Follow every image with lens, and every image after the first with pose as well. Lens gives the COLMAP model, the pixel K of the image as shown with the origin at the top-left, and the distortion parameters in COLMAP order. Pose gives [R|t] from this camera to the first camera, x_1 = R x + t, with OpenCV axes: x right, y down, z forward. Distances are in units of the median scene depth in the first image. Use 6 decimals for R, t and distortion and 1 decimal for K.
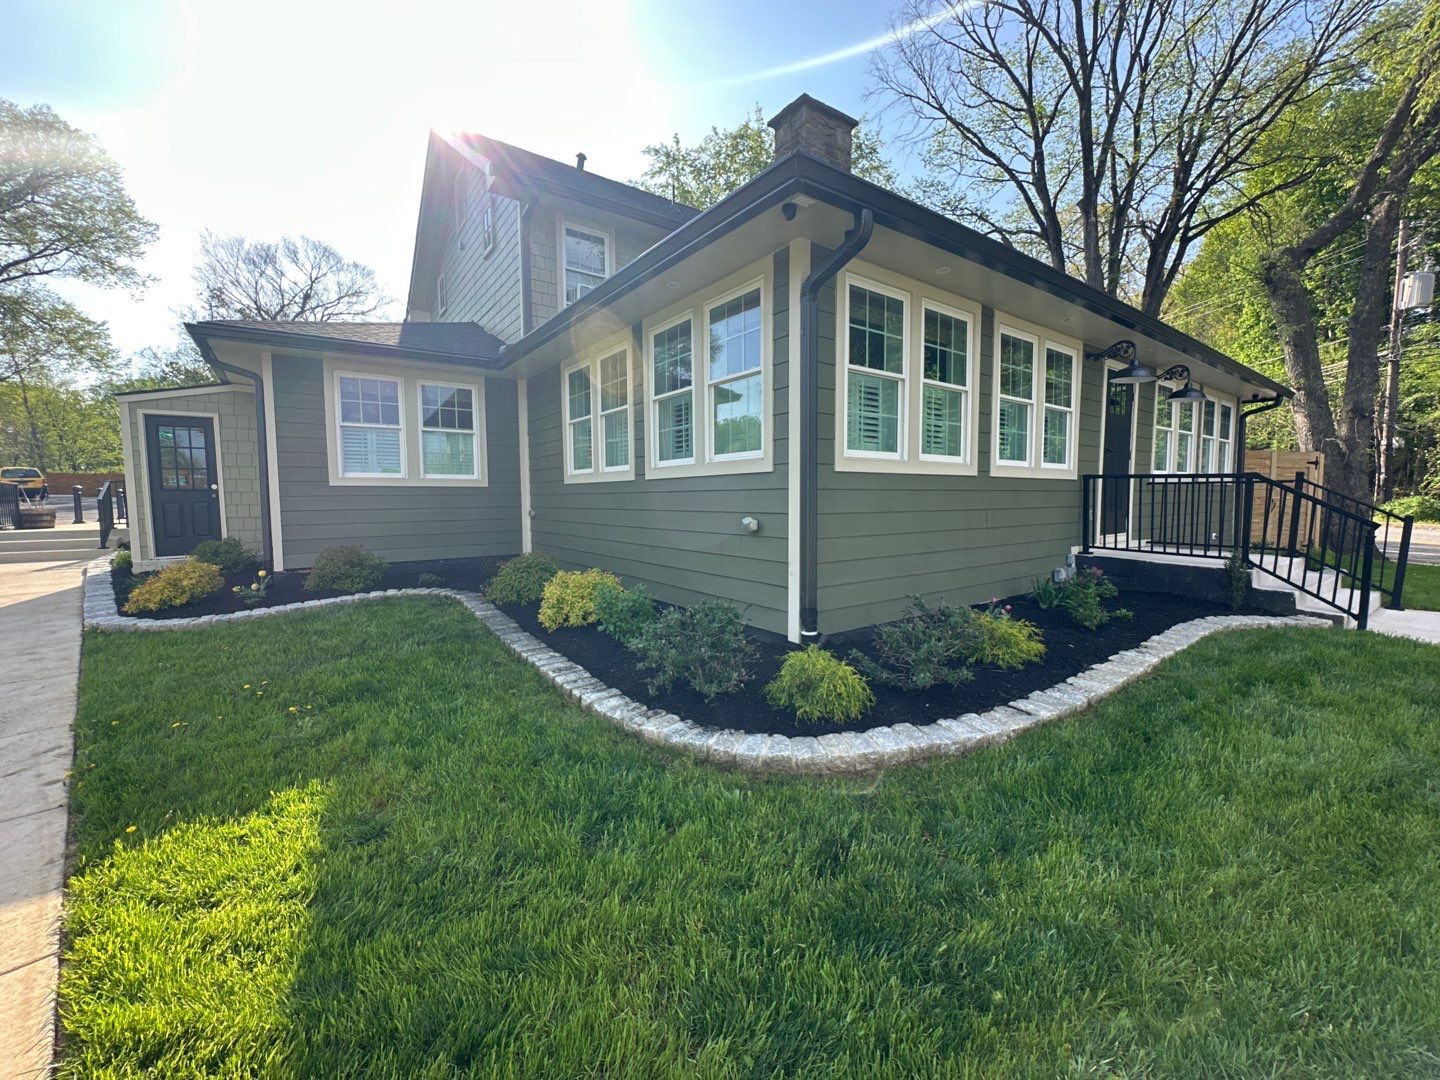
lens RADIAL K [[575.6, 0, 720.0], [0, 575.6, 540.0], [0, 0, 1]] dist [-0.009293, 0.004195]
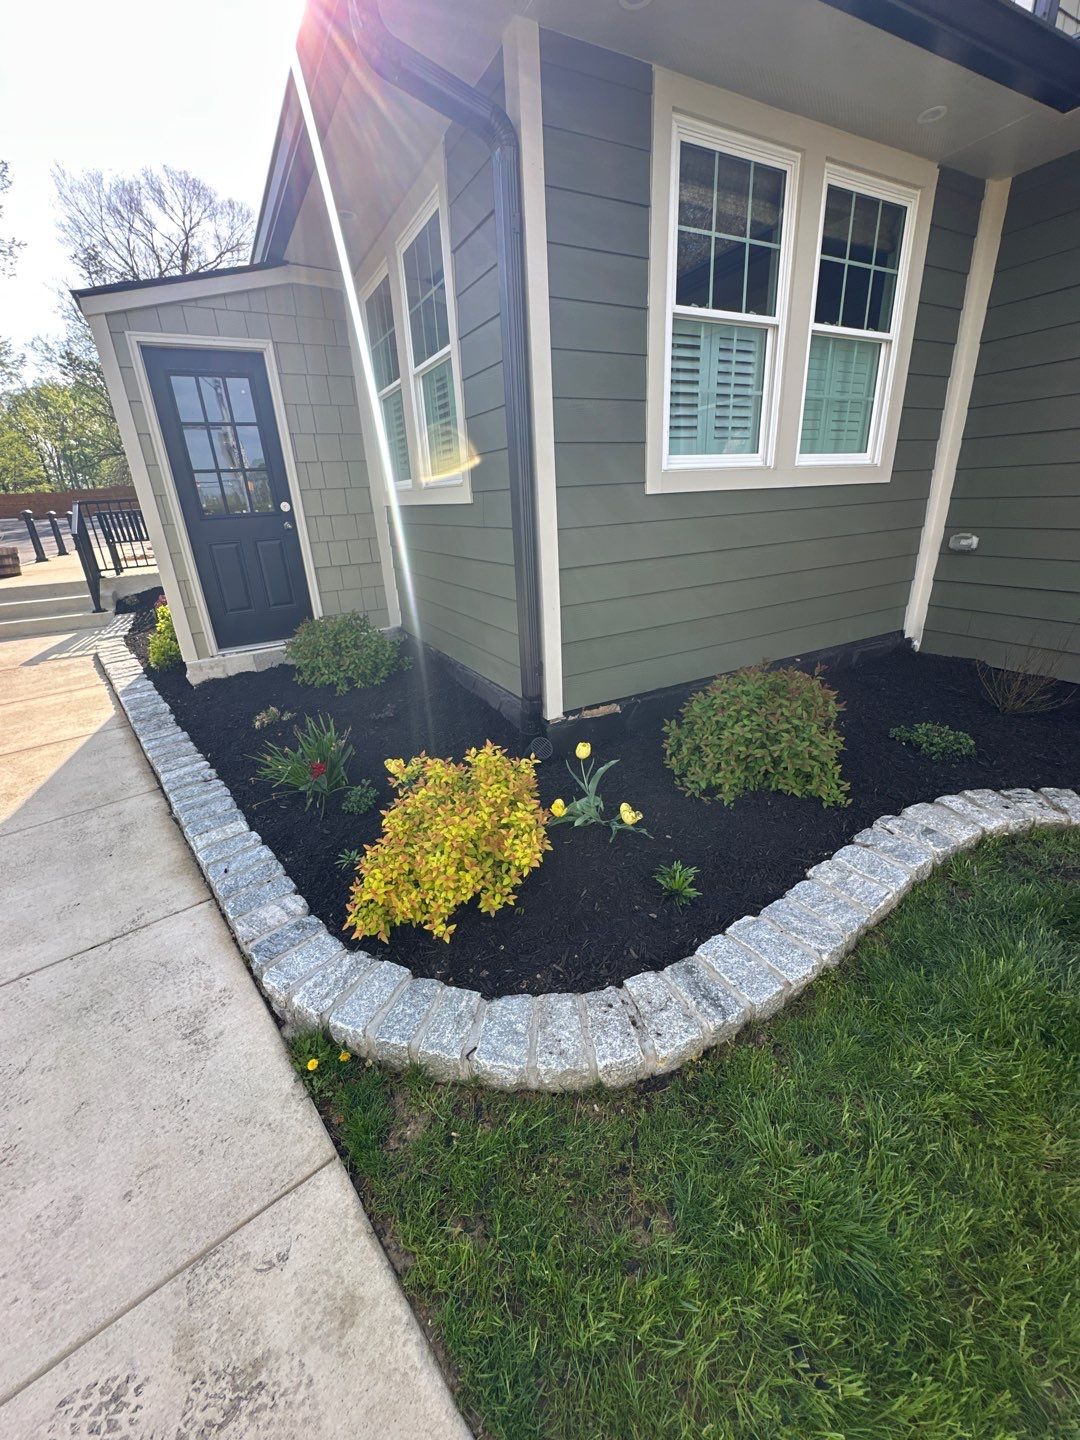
lens RADIAL K [[575.6, 0, 539.3], [0, 575.6, 719.0], [0, 0, 1]] dist [-0.009293, 0.004195]
pose [[0.991200, 0.009654, -0.132022, -1.069489], [0.029797, 0.955469, 0.293583, -0.100843], [0.128977, -0.294933, 0.946773, 0.887866]]
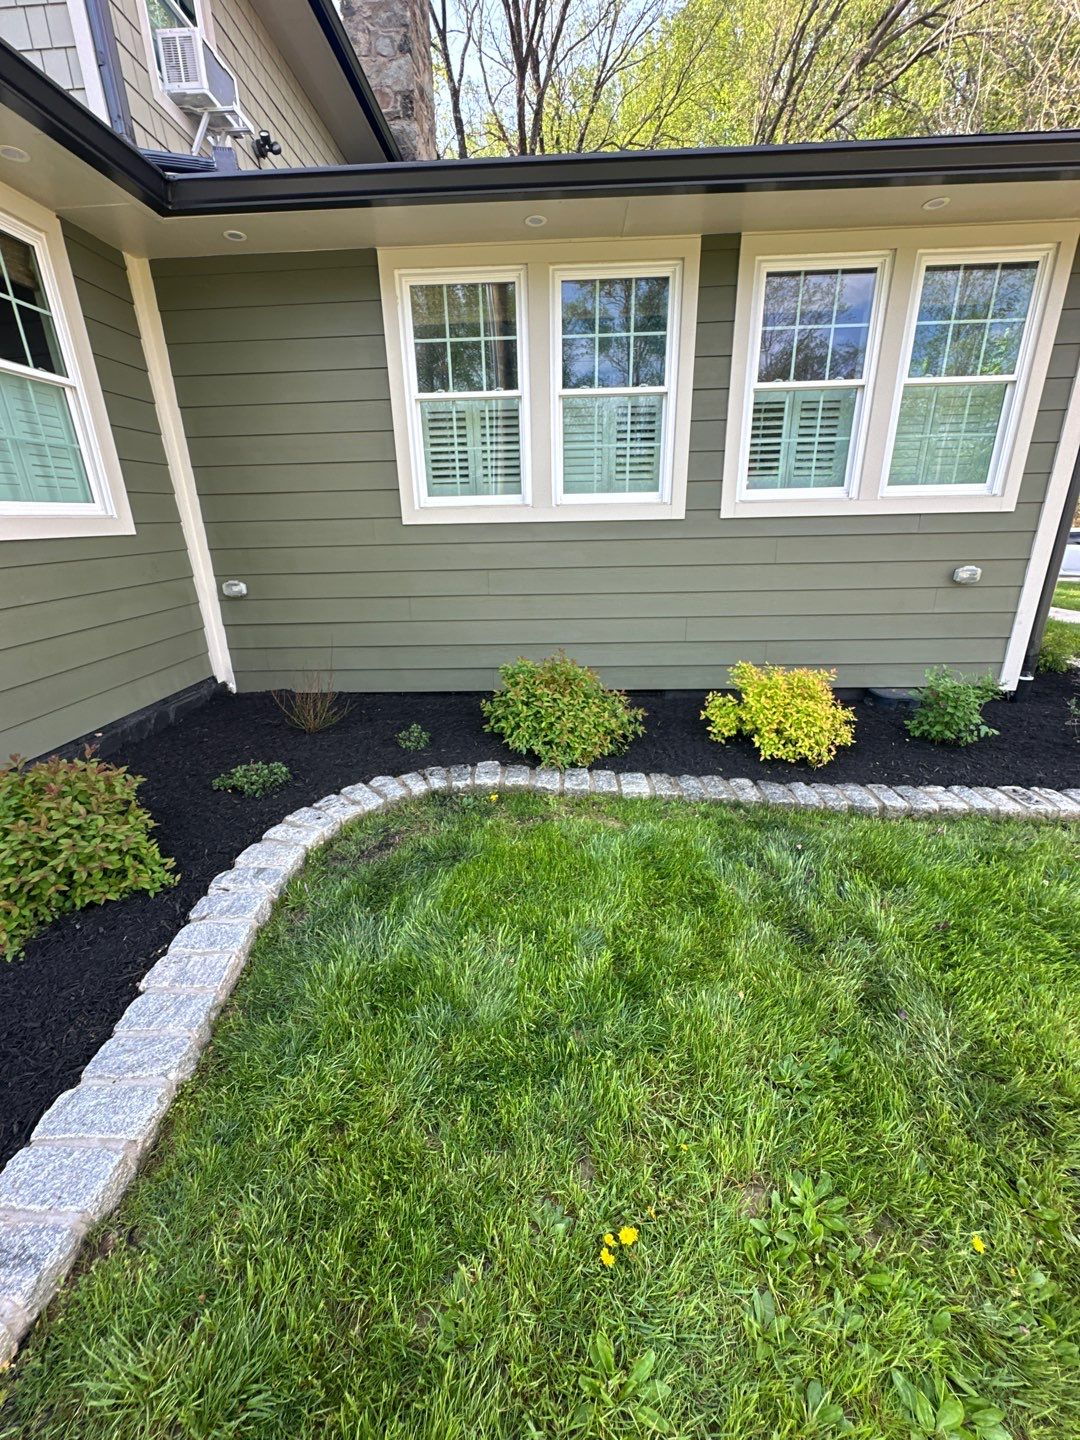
lens RADIAL K [[575.6, 0, 539.3], [0, 575.6, 719.0], [0, 0, 1]] dist [-0.009293, 0.004195]
pose [[0.624593, -0.268671, 0.733280, -0.990887], [0.077097, 0.955585, 0.284453, -0.107089], [-0.777136, -0.121134, 0.617565, 0.881856]]
